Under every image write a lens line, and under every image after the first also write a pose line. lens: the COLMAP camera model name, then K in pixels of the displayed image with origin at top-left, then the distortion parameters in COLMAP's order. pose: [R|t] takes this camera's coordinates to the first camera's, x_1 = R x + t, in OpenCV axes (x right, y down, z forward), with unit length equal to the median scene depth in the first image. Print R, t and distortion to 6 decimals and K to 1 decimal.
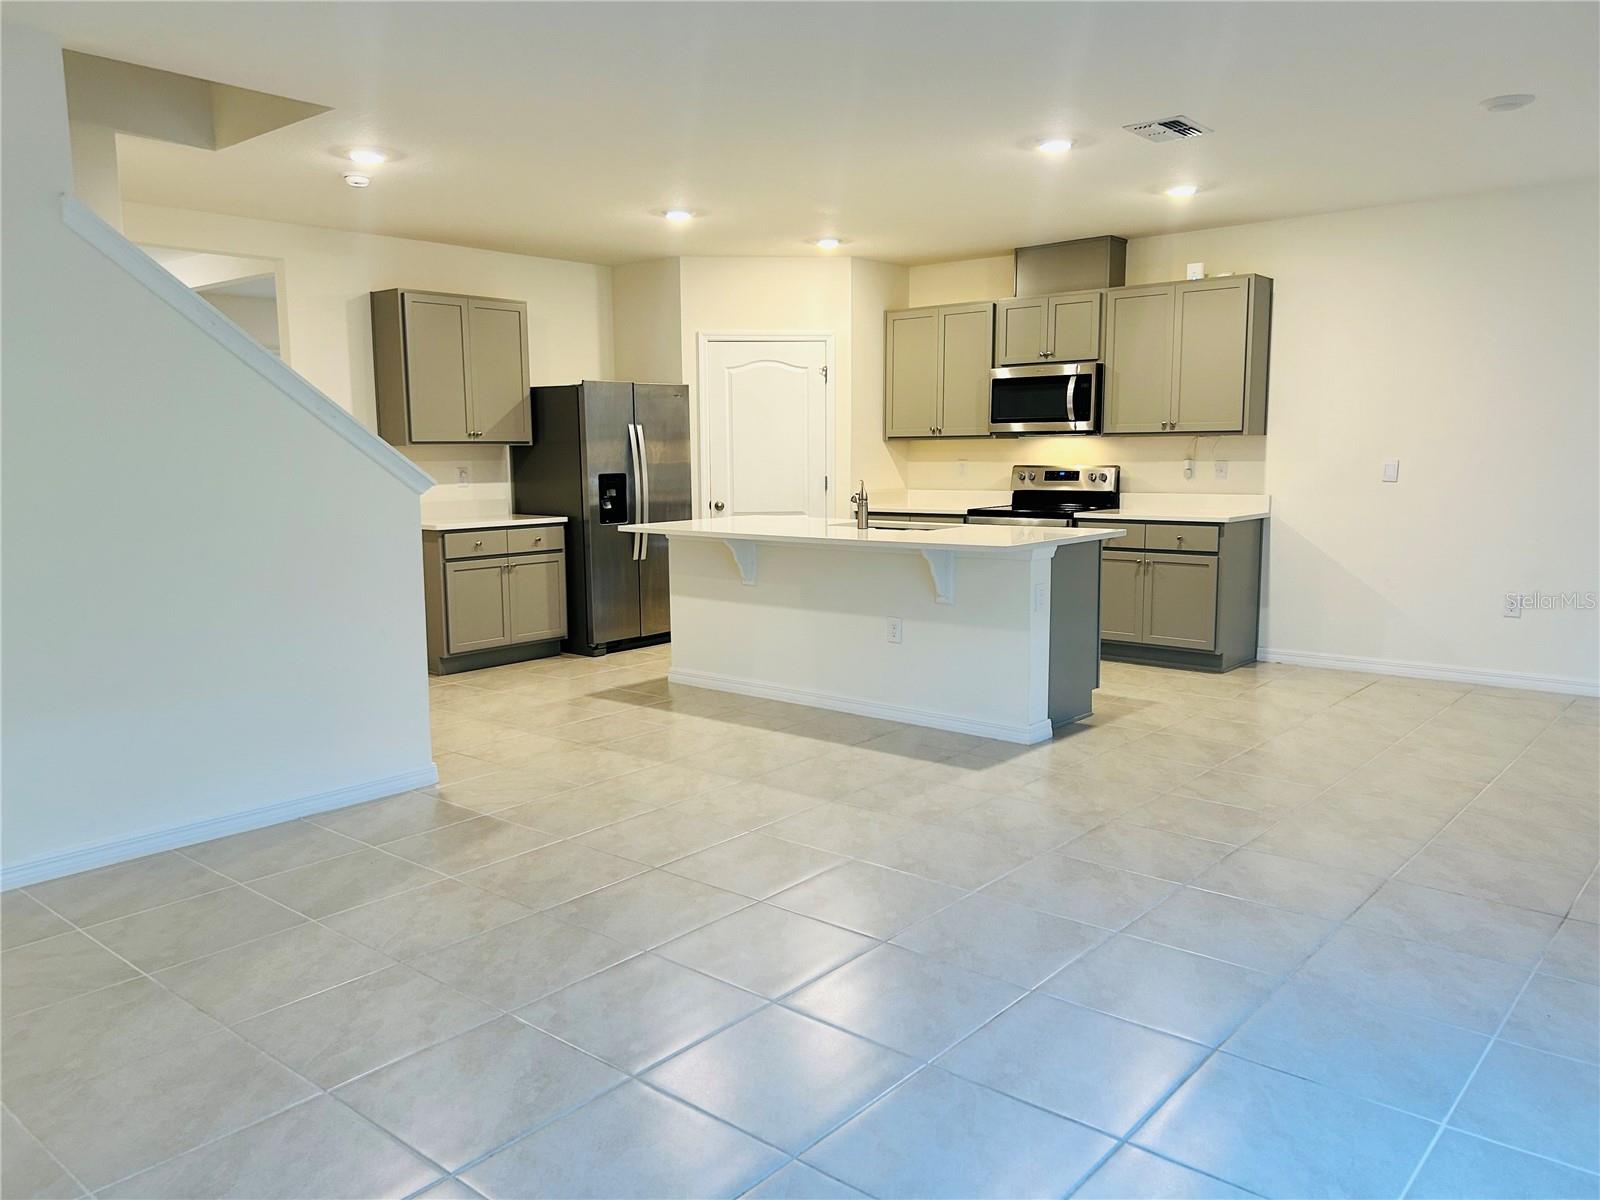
lens RADIAL K [[1201.3, 0, 782.8], [0, 1201.3, 599.9], [0, 0, 1]] dist [0.032136, -0.010973]
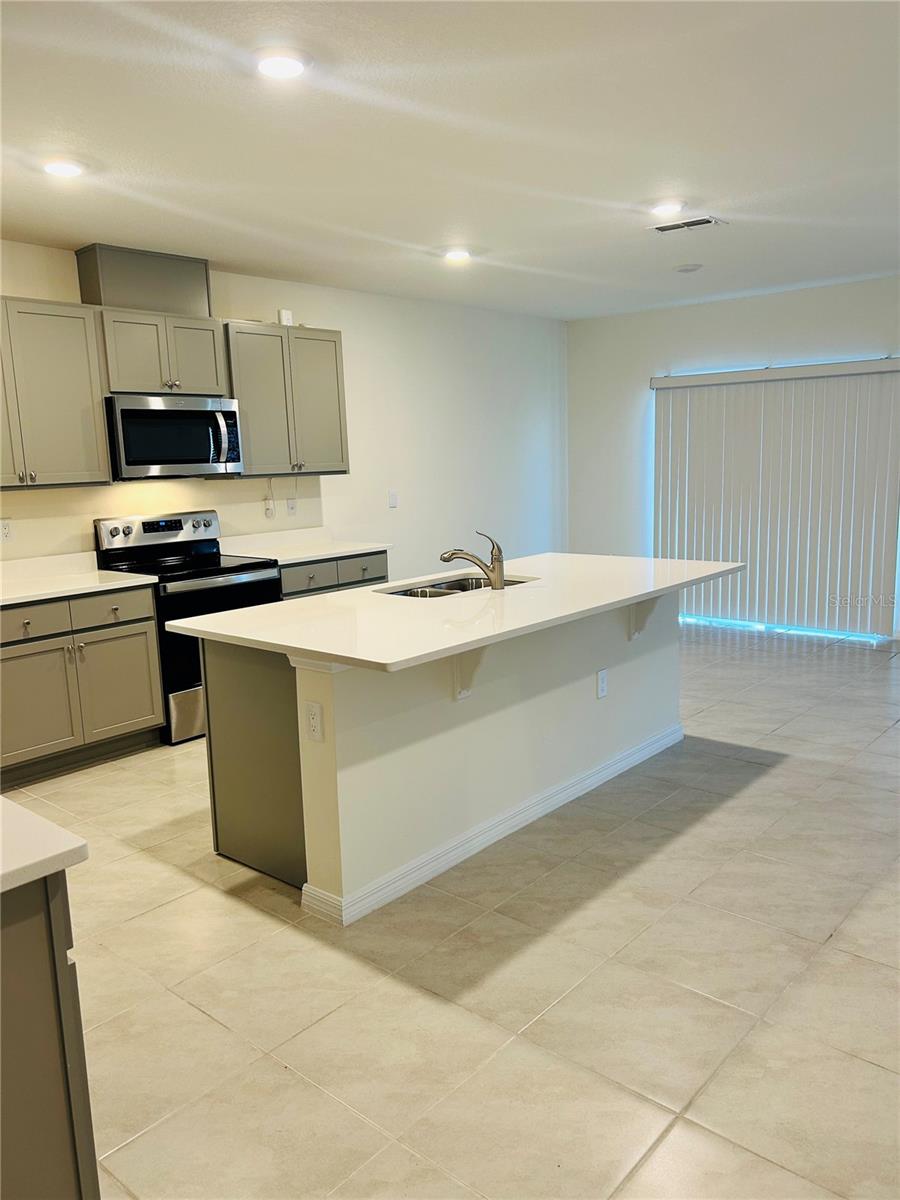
lens RADIAL K [[901.0, 0, 443.7], [0, 901.0, 597.1], [0, 0, 1]] dist [0.032136, -0.010973]
pose [[0.002185, -0.146056, 0.989274, -0.545835], [0.160984, 0.976425, 0.143803, -0.148960], [-0.986955, 0.158943, 0.025646, 1.030596]]
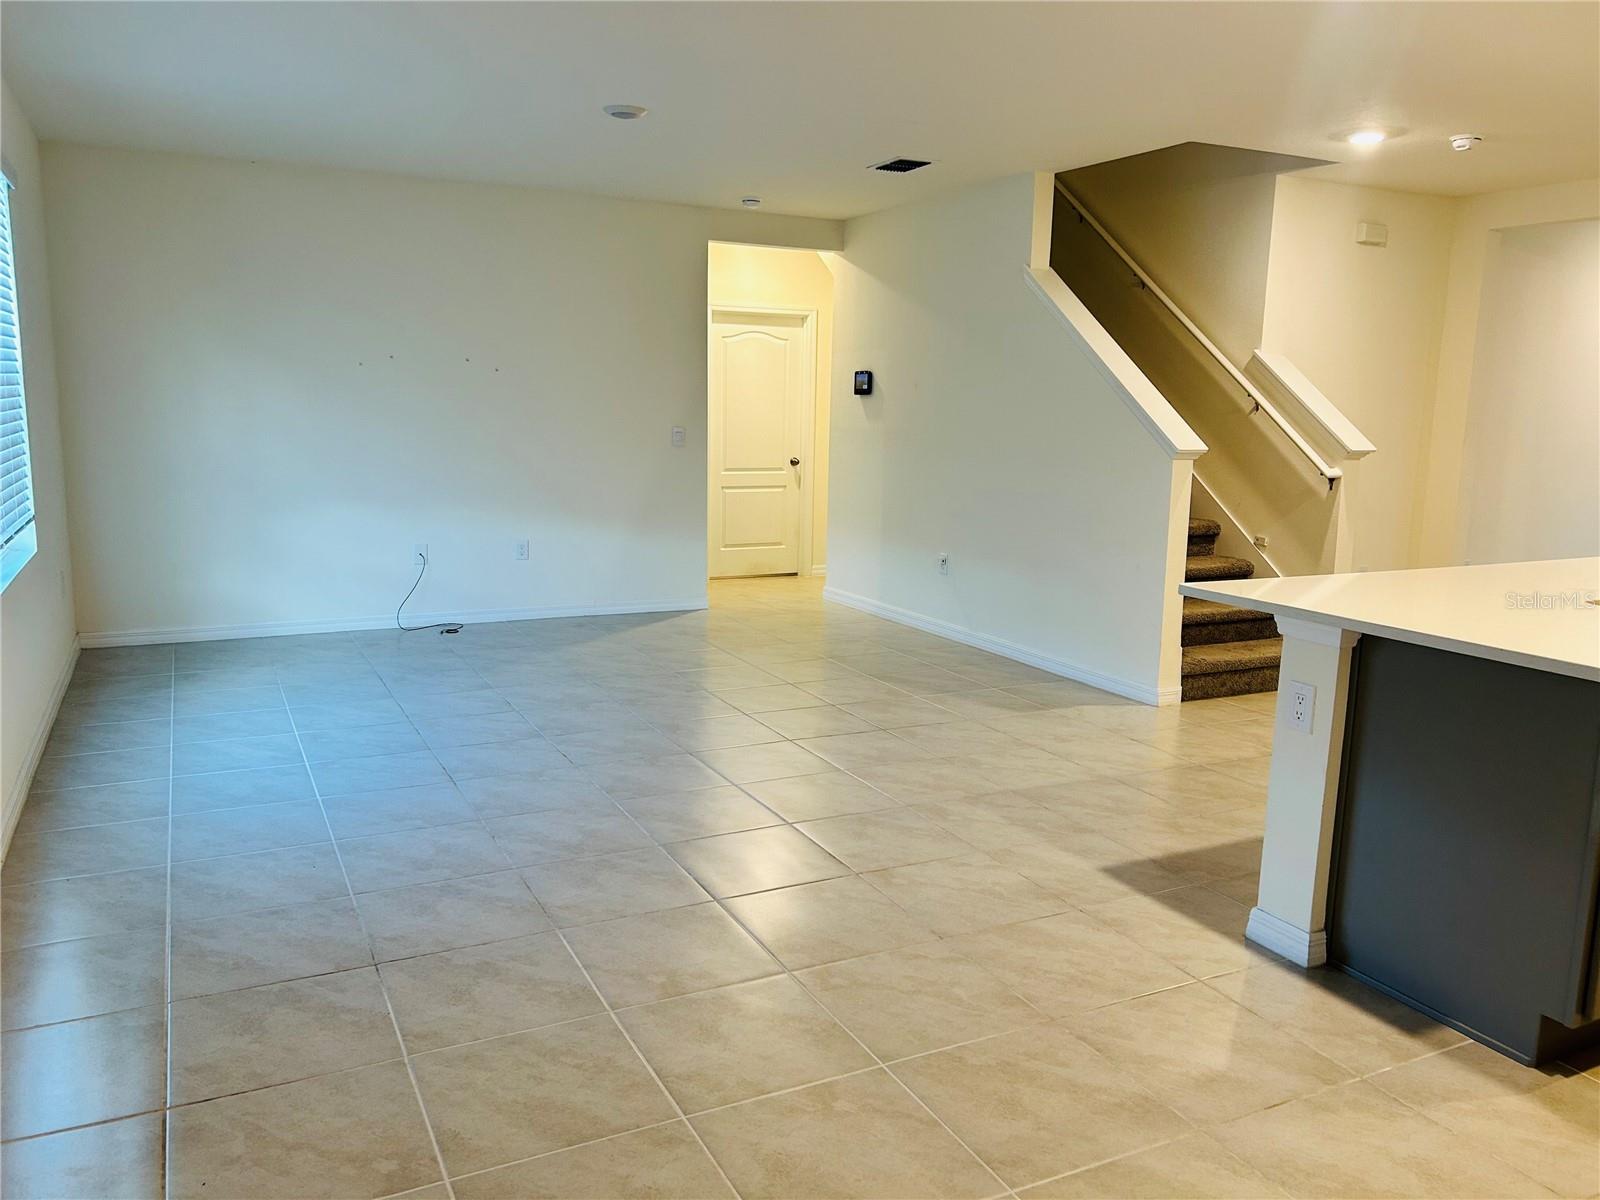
lens RADIAL K [[1201.3, 0, 795.0], [0, 1201.3, 605.3], [0, 0, 1]] dist [0.032136, -0.010973]
pose [[-0.372824, 0.159707, -0.914055, 0.710334], [-0.143647, 0.963267, 0.226896, -0.124920], [0.916716, 0.215893, -0.336188, 0.837829]]
